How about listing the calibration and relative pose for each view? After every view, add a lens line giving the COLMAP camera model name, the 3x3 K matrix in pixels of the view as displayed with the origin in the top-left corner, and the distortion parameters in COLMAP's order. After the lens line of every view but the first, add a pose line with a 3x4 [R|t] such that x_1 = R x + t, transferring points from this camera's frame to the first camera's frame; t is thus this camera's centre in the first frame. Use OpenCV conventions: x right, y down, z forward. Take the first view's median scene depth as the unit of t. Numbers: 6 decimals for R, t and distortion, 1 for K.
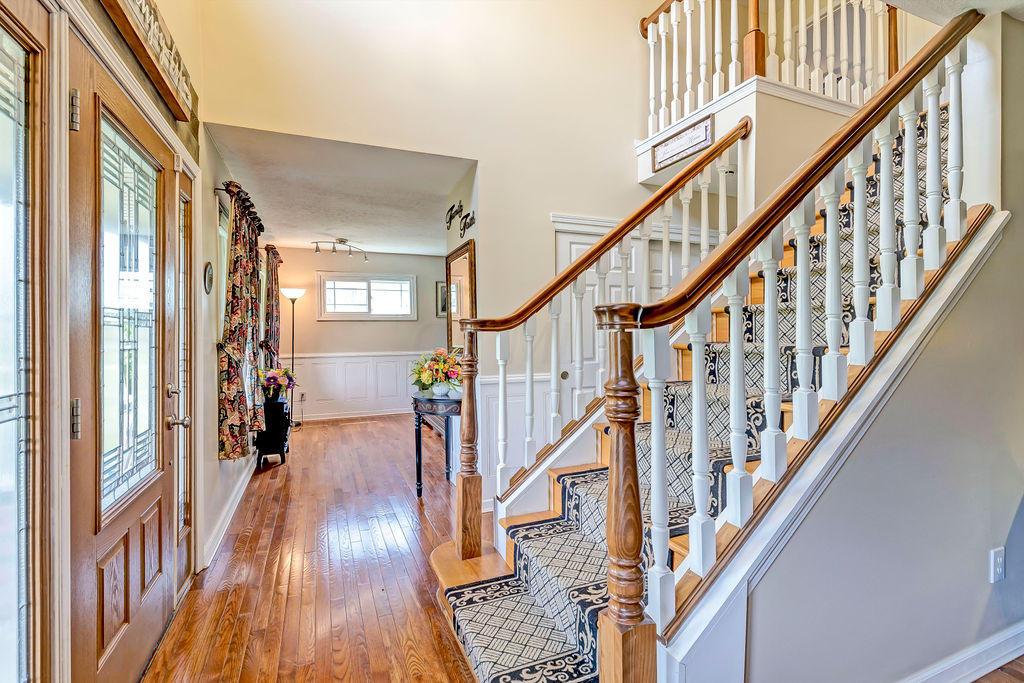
lens RADIAL K [[463.3, 0, 512.0], [0, 463.3, 326.7], [0, 0, 1]] dist [-0.001270, -0.000279]
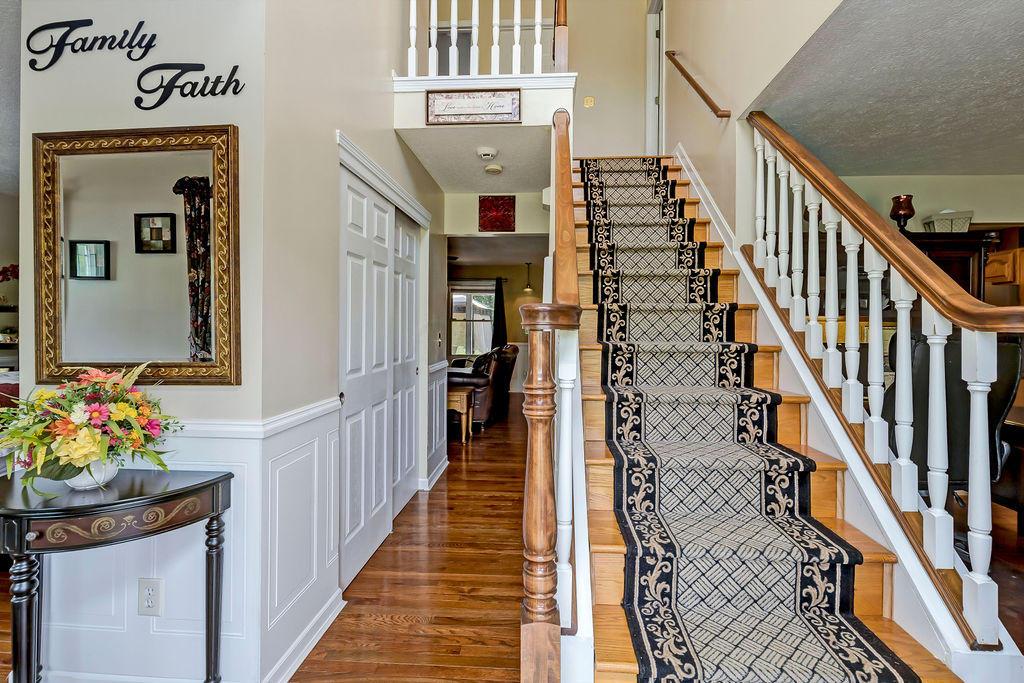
lens RADIAL K [[491.0, 0, 511.3], [0, 491.0, 325.6], [0, 0, 1]] dist [-0.011187, -0.000108]
pose [[0.458460, 0.011375, 0.888642, -0.401661], [-0.018403, 0.999825, -0.003305, 0.006361], [-0.888524, -0.014838, 0.458589, 0.548482]]
